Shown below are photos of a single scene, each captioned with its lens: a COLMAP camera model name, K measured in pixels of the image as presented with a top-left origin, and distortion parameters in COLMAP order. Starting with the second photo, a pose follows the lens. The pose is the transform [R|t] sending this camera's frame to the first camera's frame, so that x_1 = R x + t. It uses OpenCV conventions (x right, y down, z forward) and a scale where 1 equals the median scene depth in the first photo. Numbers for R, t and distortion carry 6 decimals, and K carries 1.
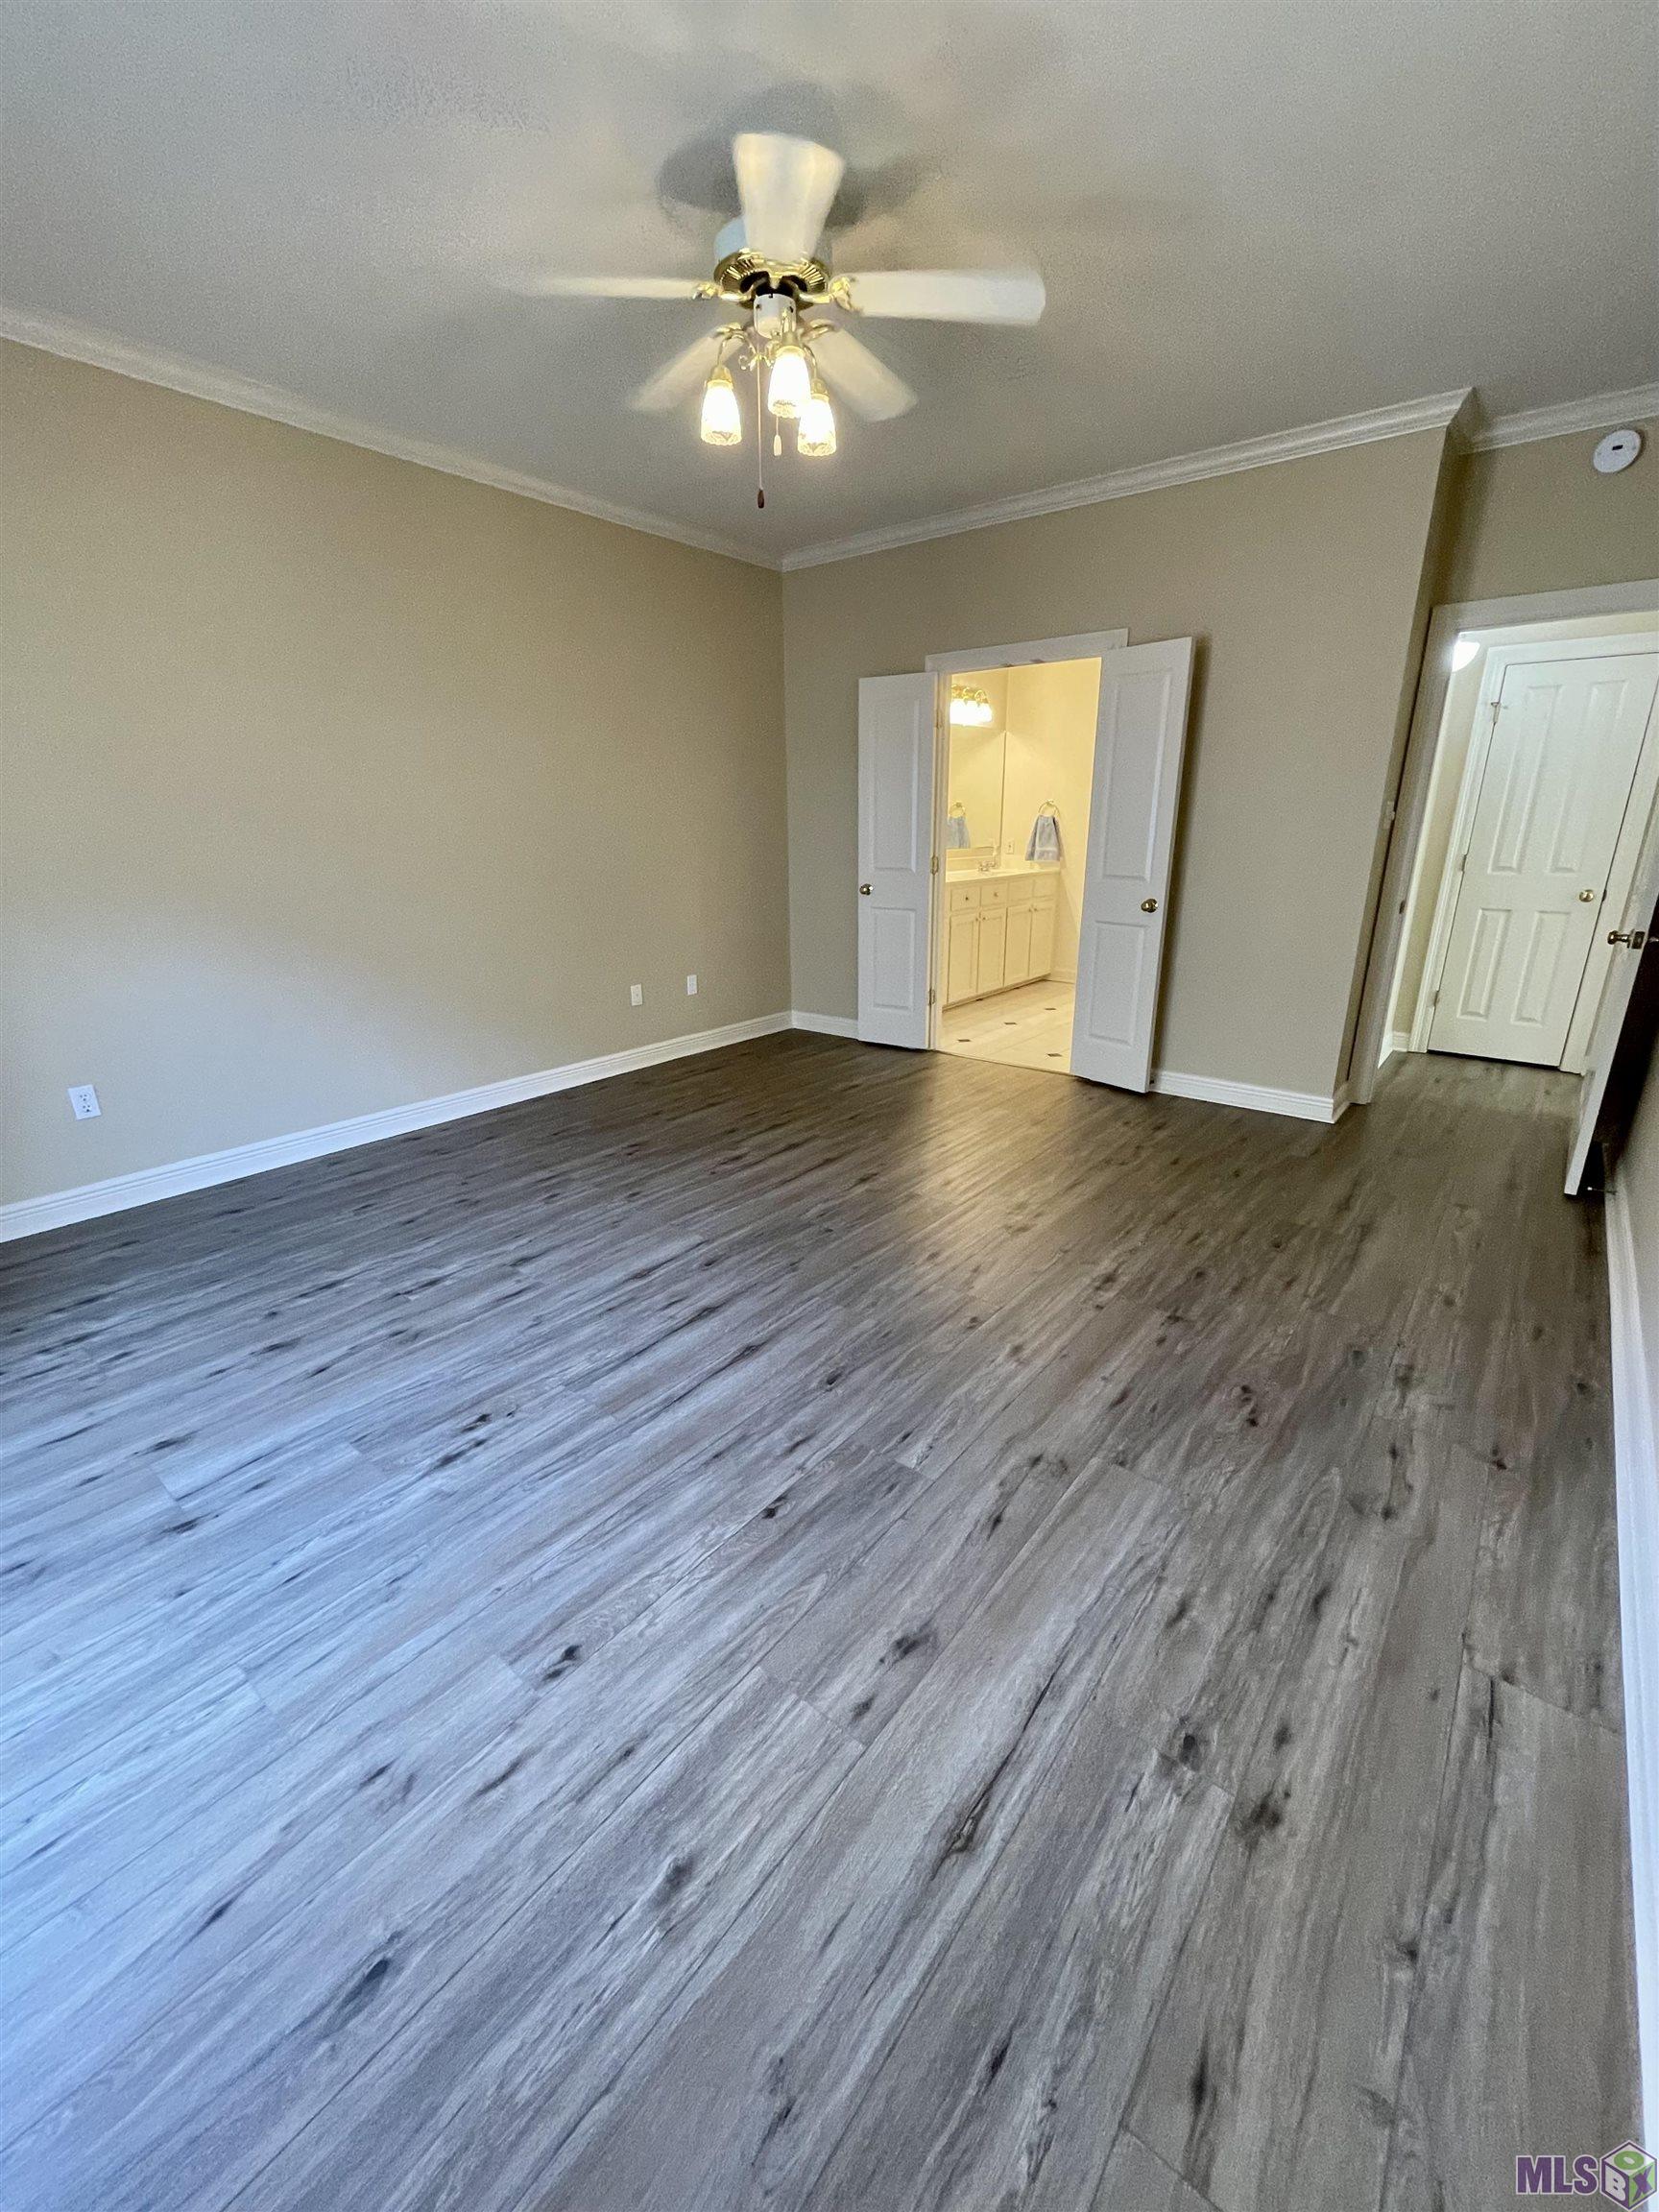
lens RADIAL K [[896.6, 0, 833.9], [0, 896.6, 1108.4], [0, 0, 1]] dist [-0.002126, 0.000080]
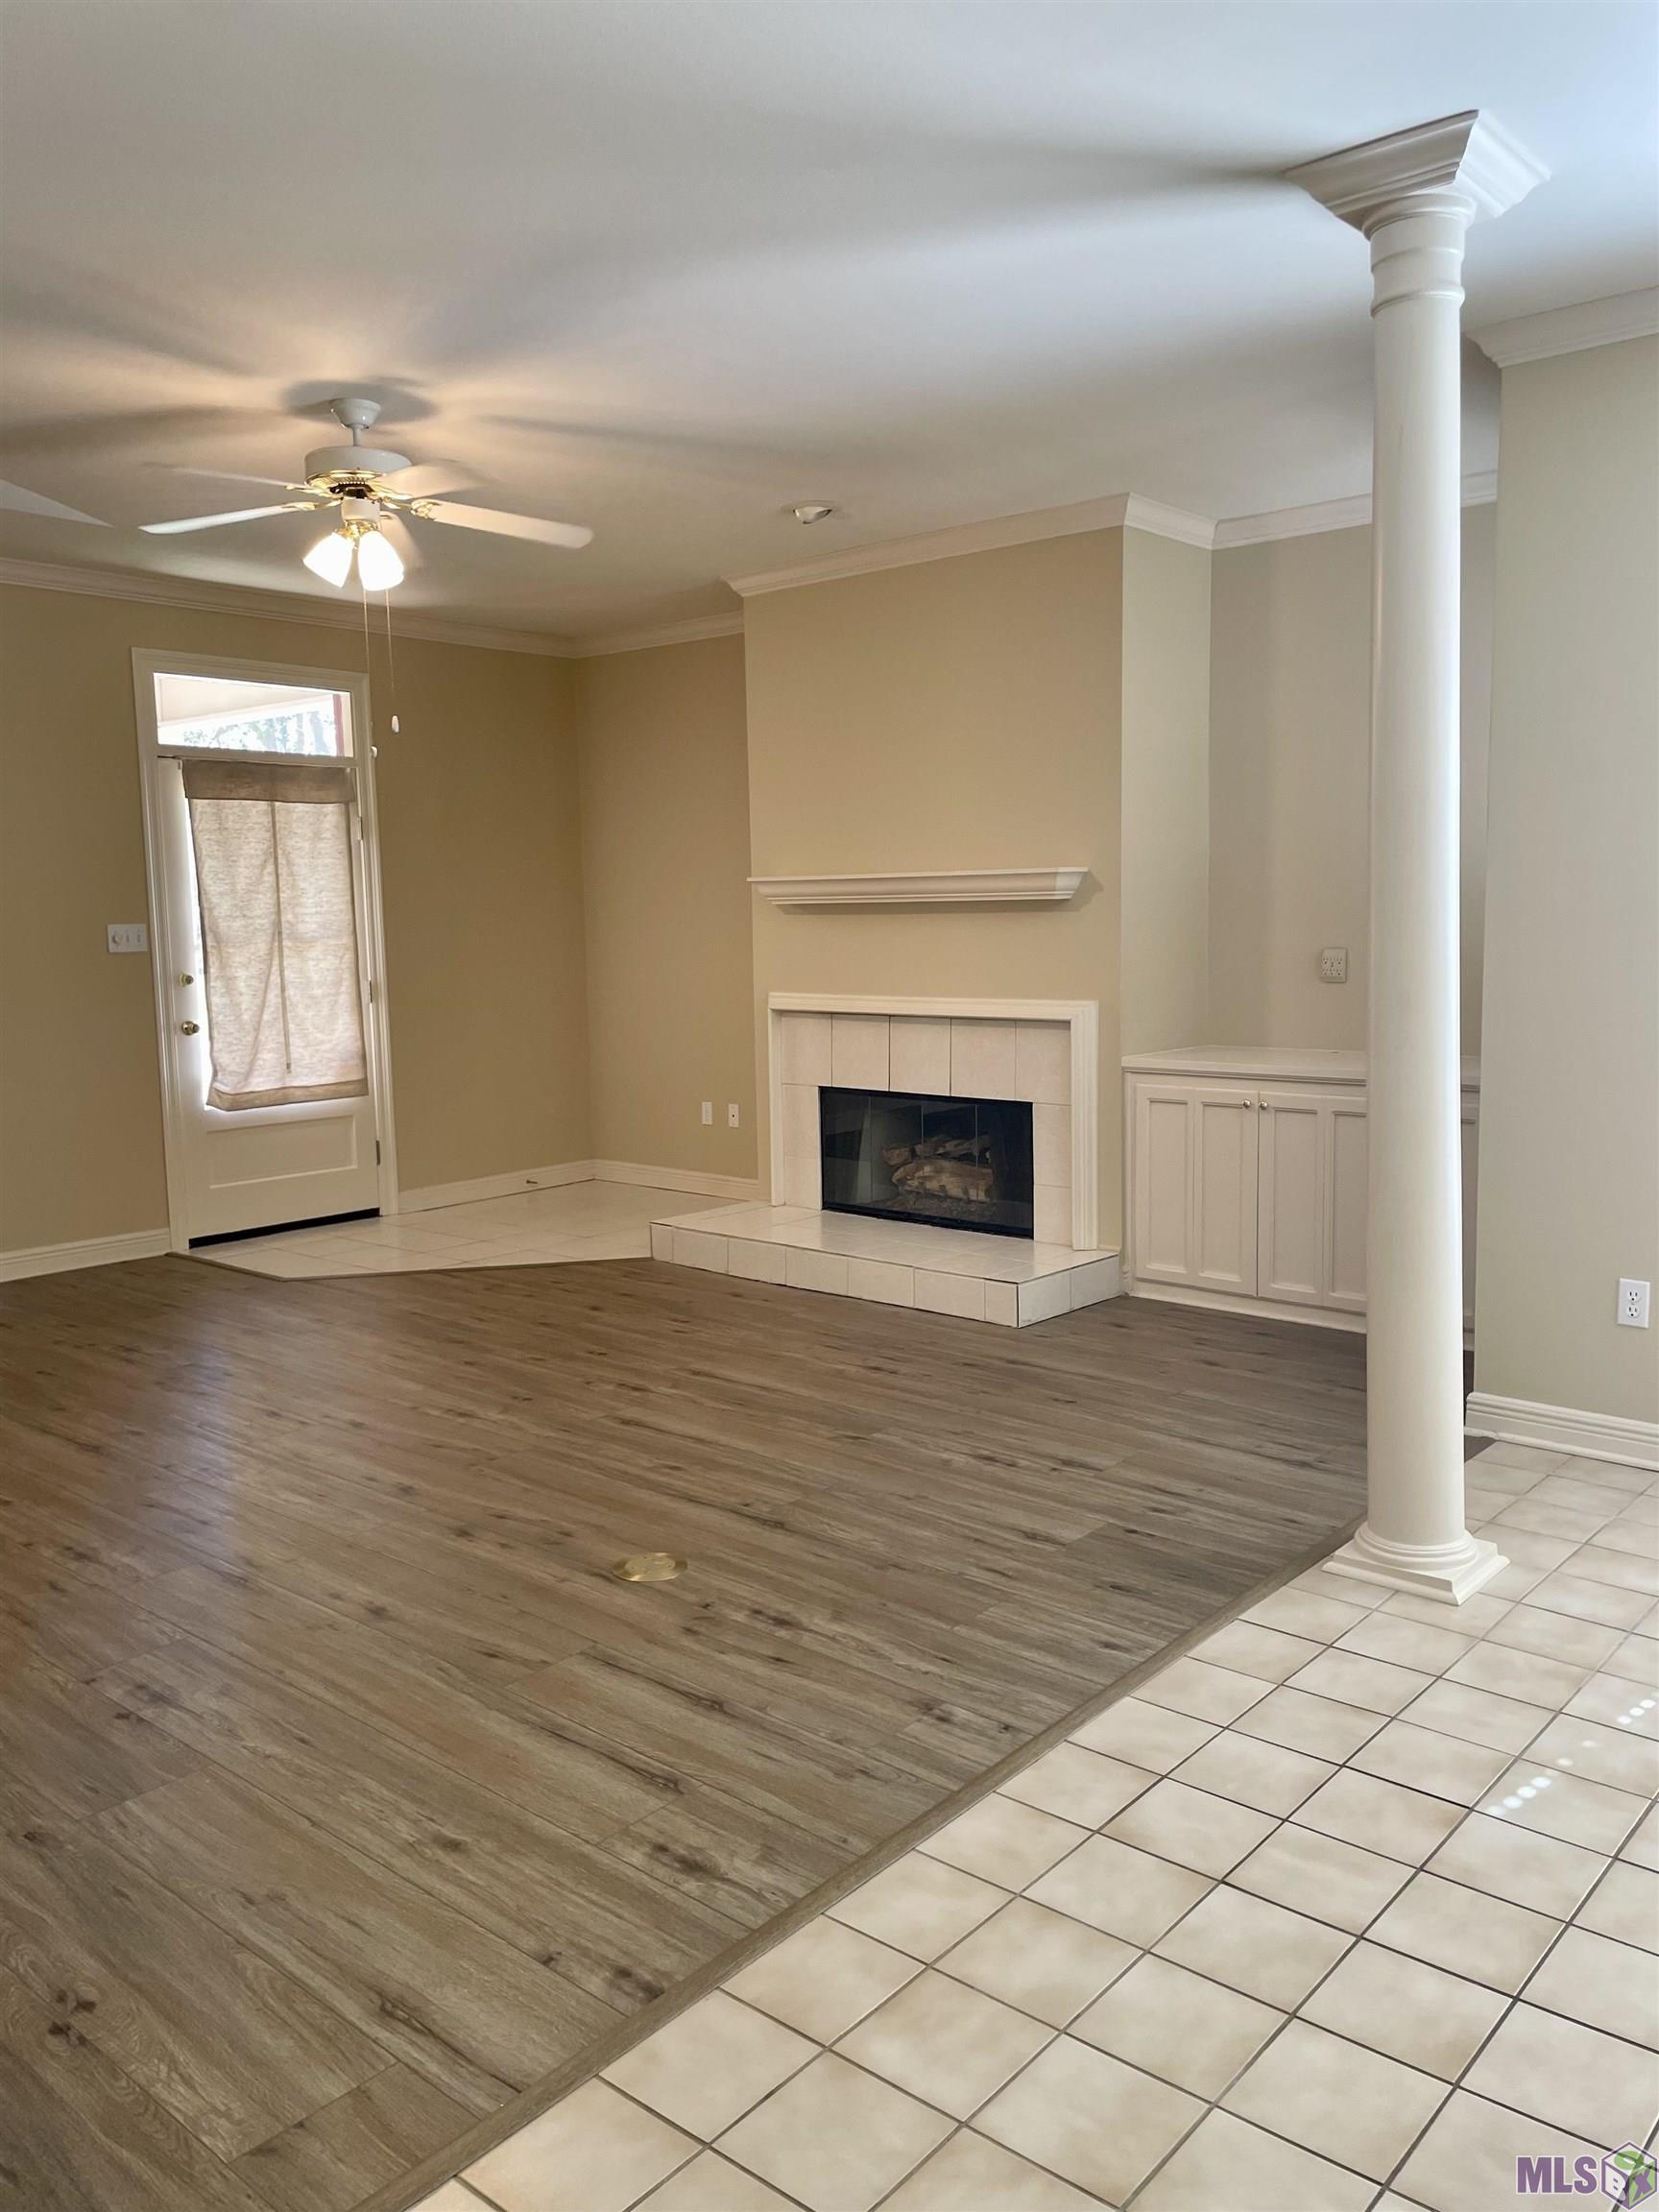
lens RADIAL K [[1661.0, 0, 829.5], [0, 1661.0, 1106.0], [0, 0, 1]] dist [0.007415, -0.001622]
pose [[-0.044659, 0.121133, -0.991631, 1.683789], [-0.294007, 0.947067, 0.128931, -0.408056], [0.954759, 0.297305, -0.006681, 1.150552]]
